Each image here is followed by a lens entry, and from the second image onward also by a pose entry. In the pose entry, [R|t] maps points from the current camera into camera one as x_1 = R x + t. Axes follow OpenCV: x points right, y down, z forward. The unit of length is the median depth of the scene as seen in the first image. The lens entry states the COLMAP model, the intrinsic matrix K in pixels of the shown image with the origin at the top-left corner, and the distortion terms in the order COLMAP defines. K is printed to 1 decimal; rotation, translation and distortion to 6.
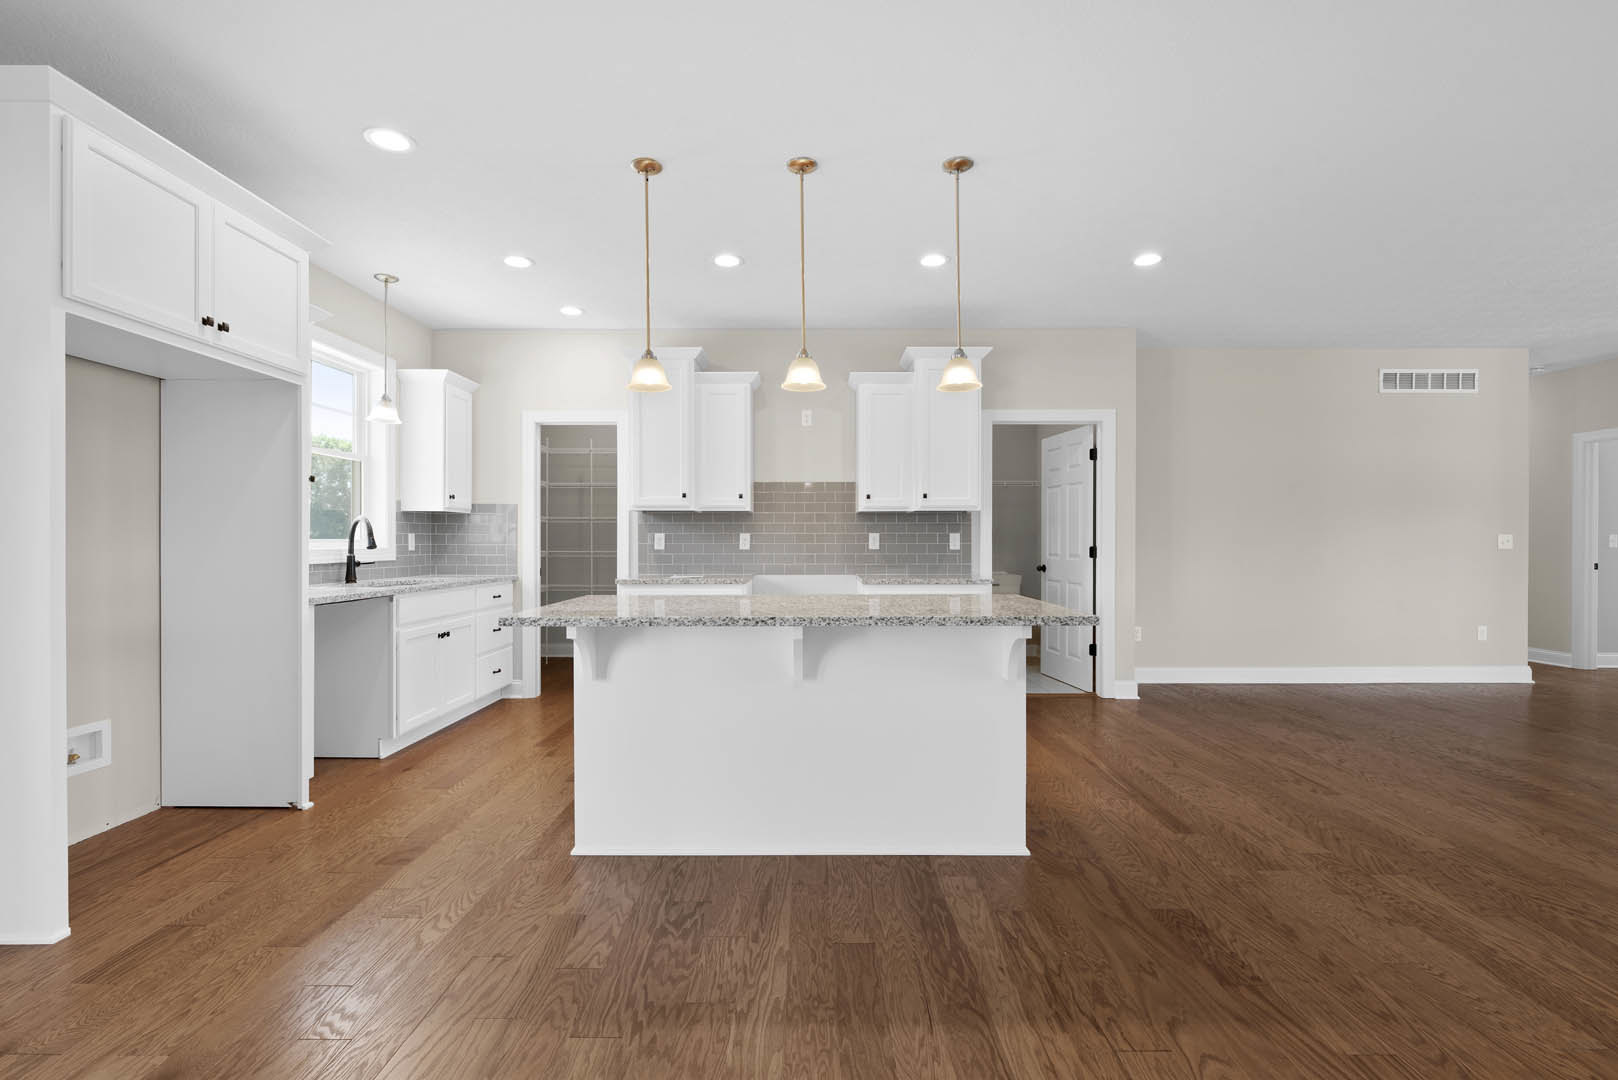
lens RADIAL K [[722.3, 0, 803.5], [0, 722.3, 543.6], [0, 0, 1]] dist [-0.004268, 0.000858]
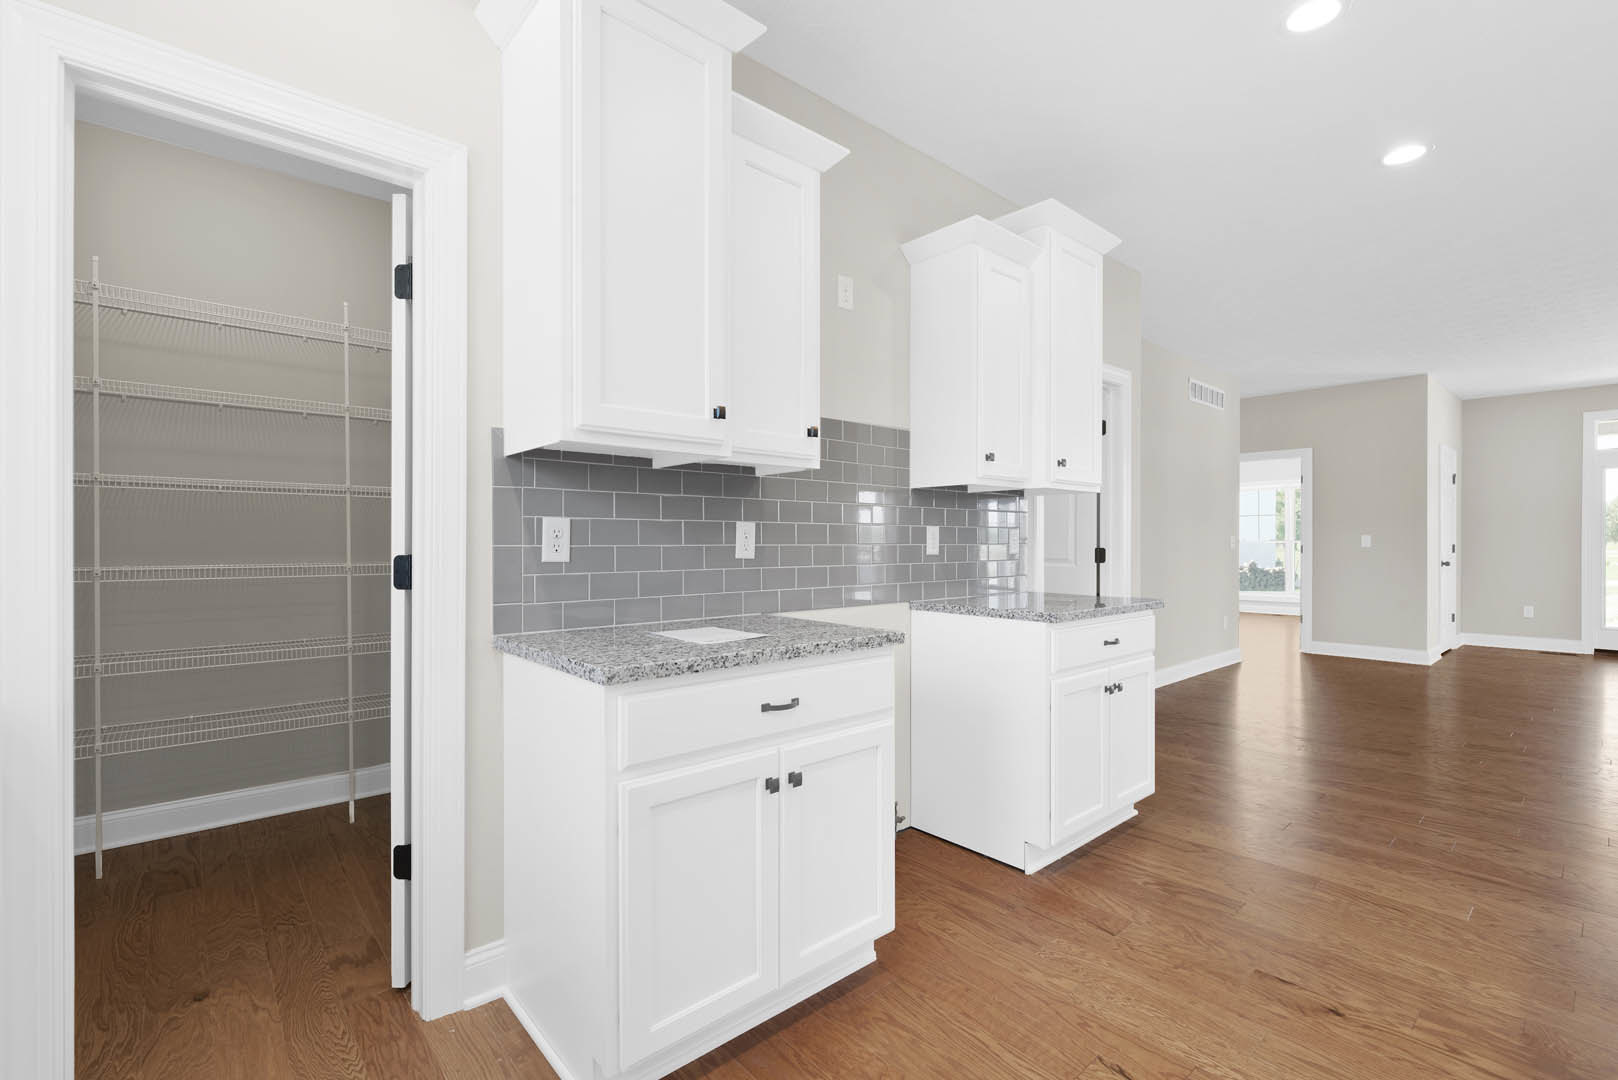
lens RADIAL K [[722.3, 0, 806.7], [0, 722.3, 545.9], [0, 0, 1]] dist [-0.004268, 0.000858]
pose [[0.748221, -0.002146, 0.663446, -0.370963], [0.002740, 0.999996, 0.000145, 0.000518], [-0.663444, 0.001709, 0.748224, 0.693524]]
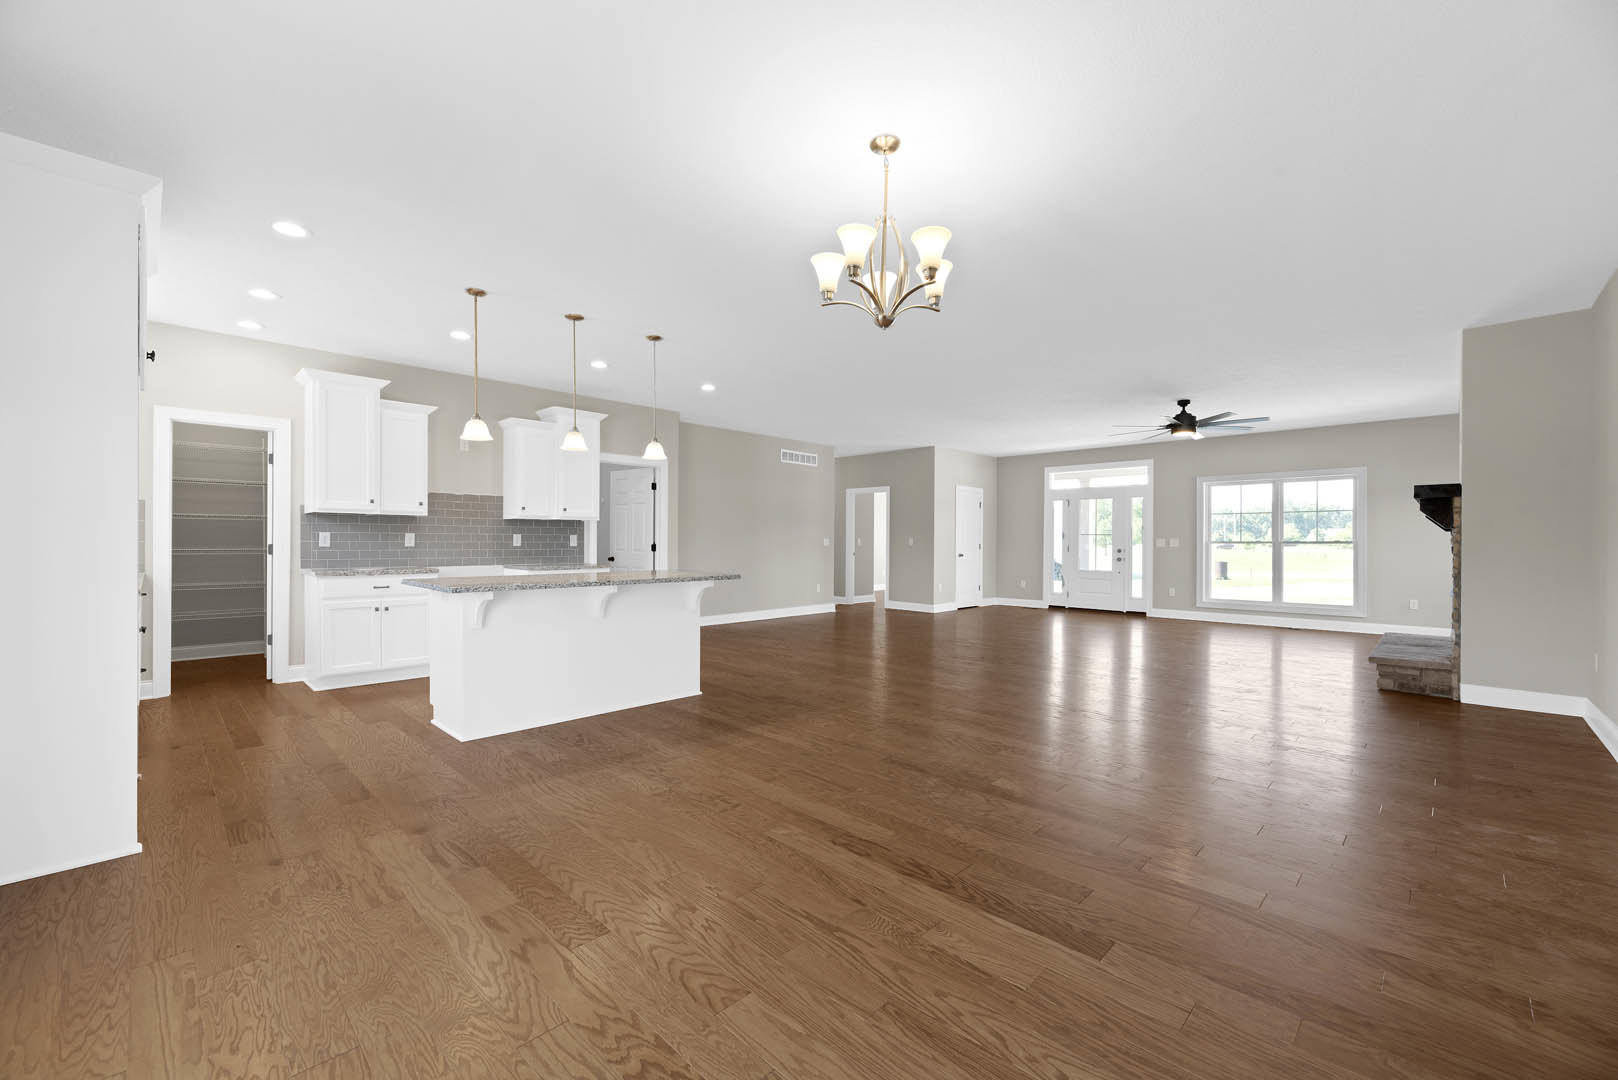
lens RADIAL K [[655.4, 0, 807.3], [0, 655.4, 545.1], [0, 0, 1]] dist [-0.001379, 0.000147]
pose [[0.696989, 0.000174, 0.717082, -0.438174], [-0.003516, 0.999989, 0.003175, 0.000132], [-0.717073, -0.004735, 0.696982, -0.277099]]
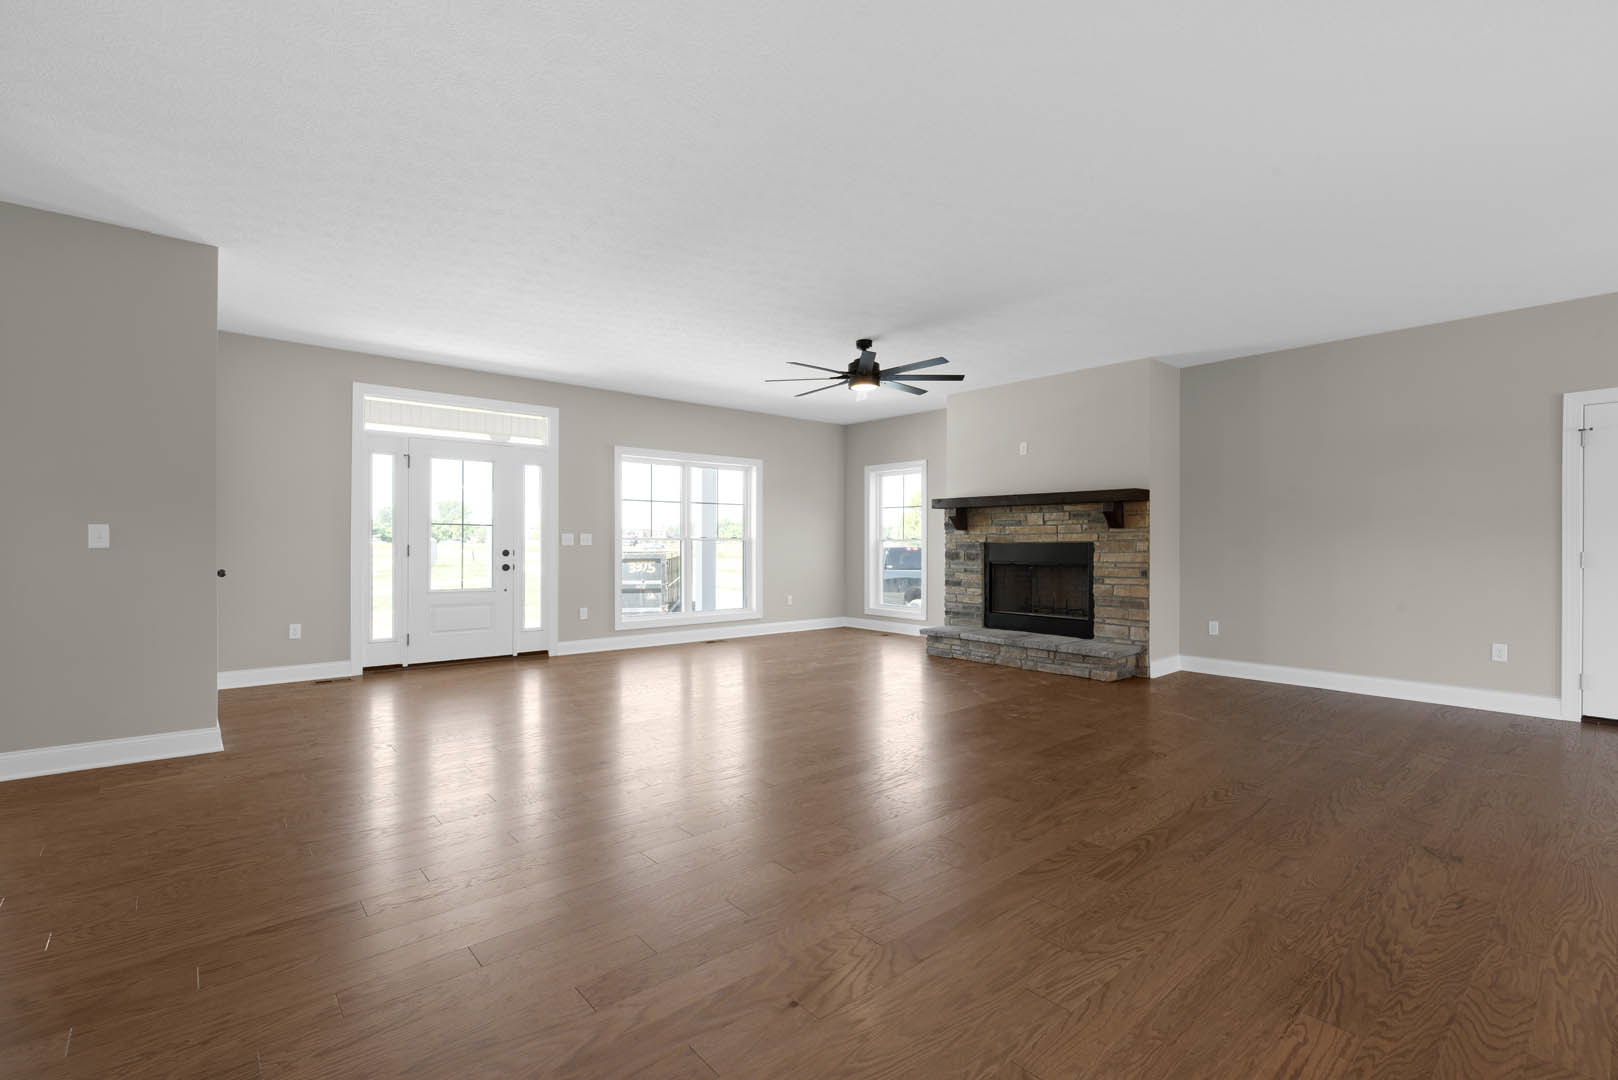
lens RADIAL K [[722.3, 0, 806.2], [0, 722.3, 542.9], [0, 0, 1]] dist [-0.004268, 0.000858]
pose [[-0.657219, -0.002847, 0.753694, 0.387420], [-0.002013, 0.999996, 0.002022, -0.001470], [-0.753697, -0.000188, -0.657222, 0.966596]]
